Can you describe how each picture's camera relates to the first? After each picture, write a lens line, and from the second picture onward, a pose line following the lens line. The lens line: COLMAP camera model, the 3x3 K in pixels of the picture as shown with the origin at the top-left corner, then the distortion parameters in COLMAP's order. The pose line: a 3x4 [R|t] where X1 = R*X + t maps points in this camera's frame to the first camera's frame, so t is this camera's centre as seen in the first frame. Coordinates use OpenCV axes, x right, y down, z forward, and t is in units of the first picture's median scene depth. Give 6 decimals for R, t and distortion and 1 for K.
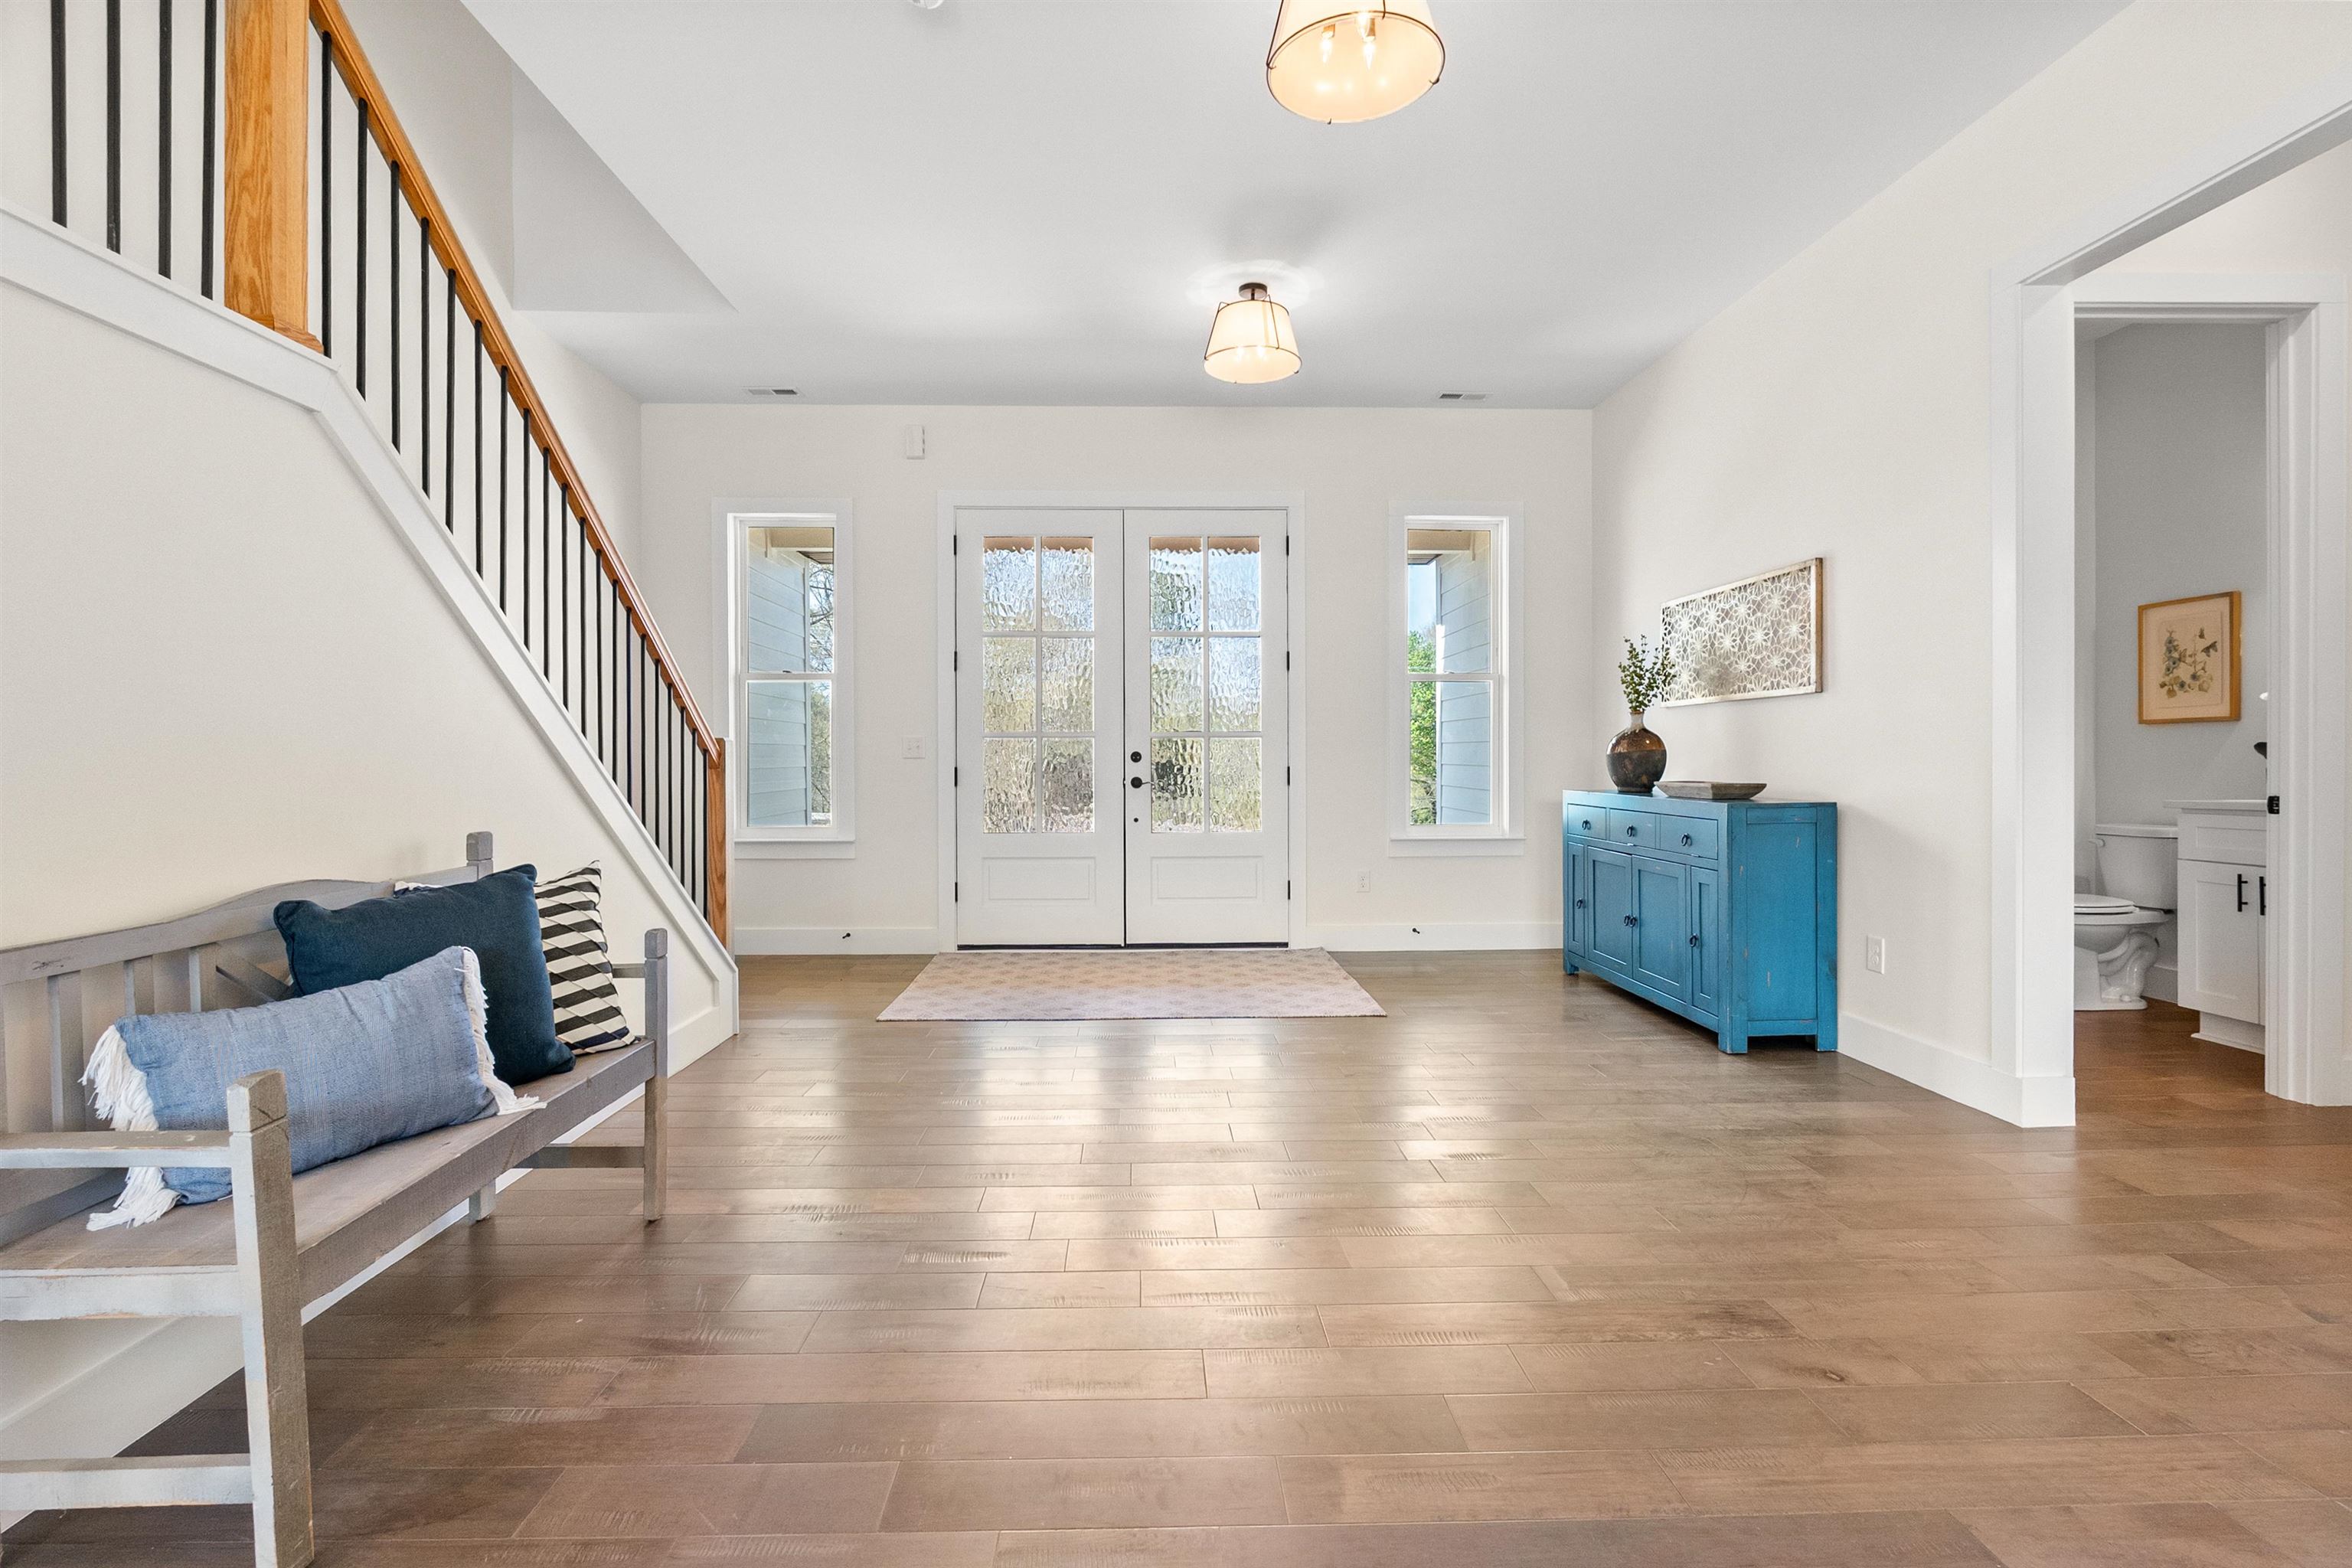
lens RADIAL K [[1088.6, 0, 1154.4], [0, 1088.6, 775.3], [0, 0, 1]] dist [-0.010272, -0.000155]
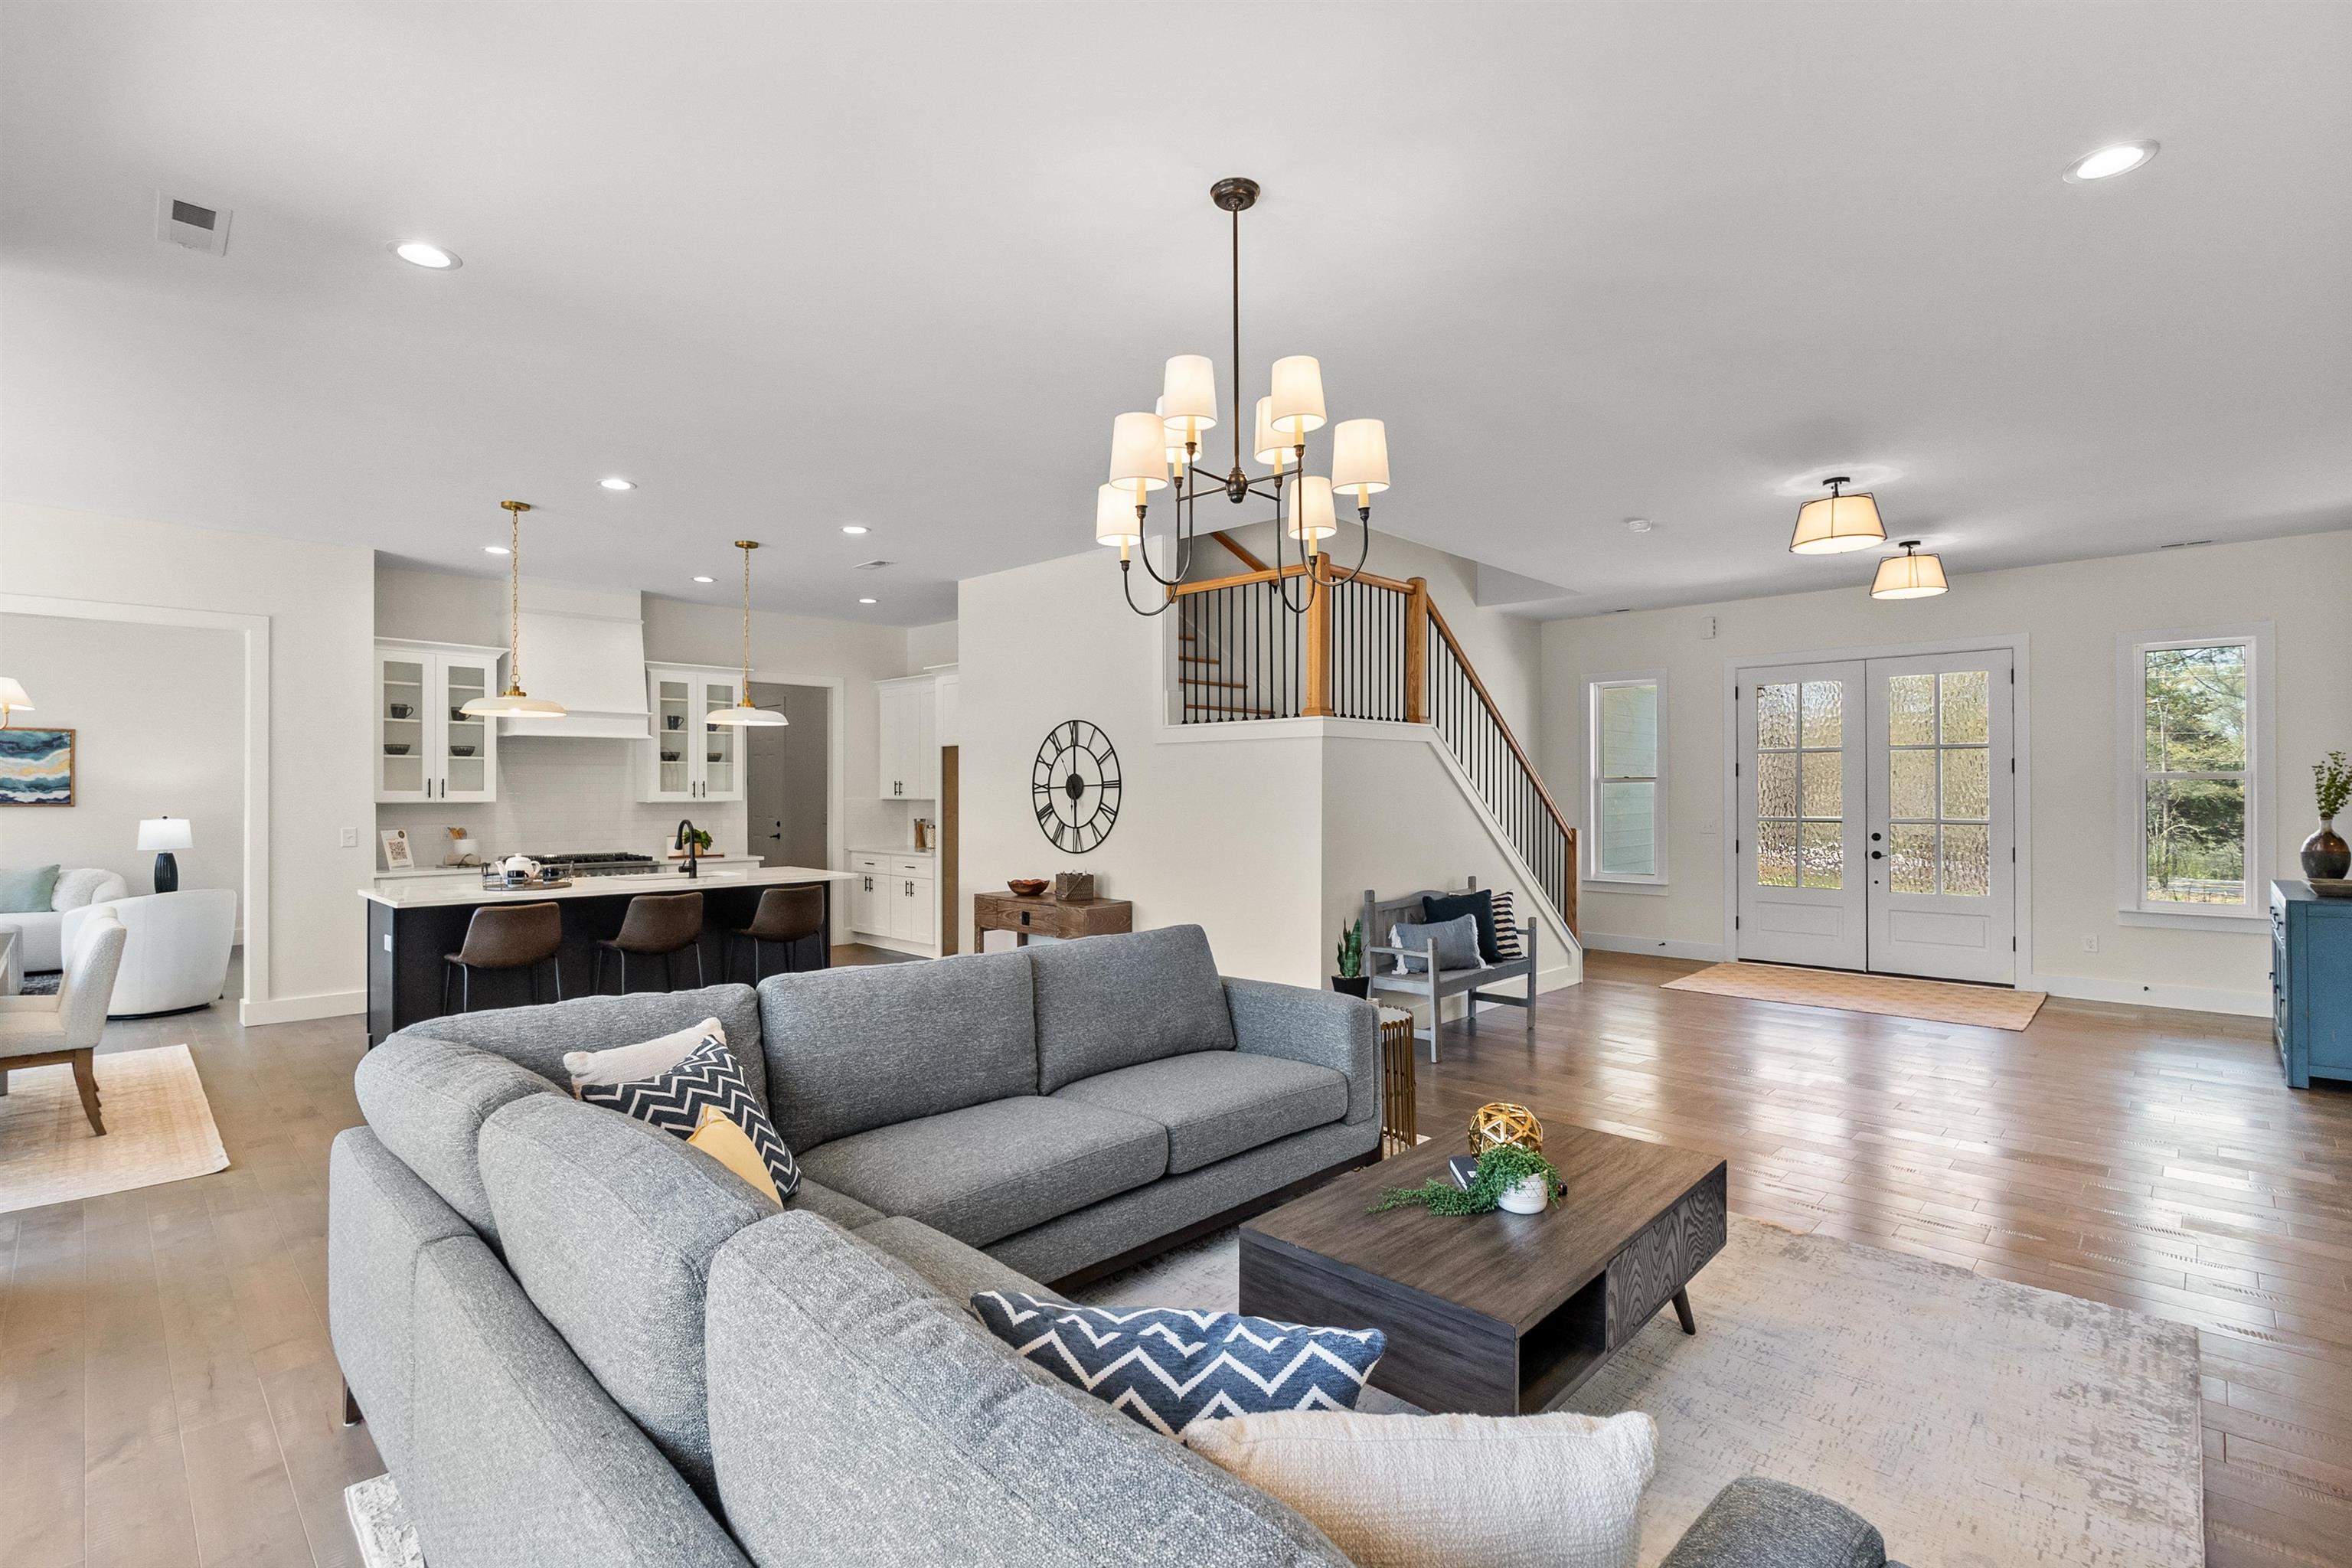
lens RADIAL K [[1088.6, 0, 1172.6], [0, 1088.6, 791.2], [0, 0, 1]] dist [-0.010272, -0.000155]
pose [[0.708796, 0.002301, -0.705410, 0.790486], [-0.010155, 0.999924, -0.006943, -0.137698], [0.705340, 0.012084, 0.708766, -1.504504]]
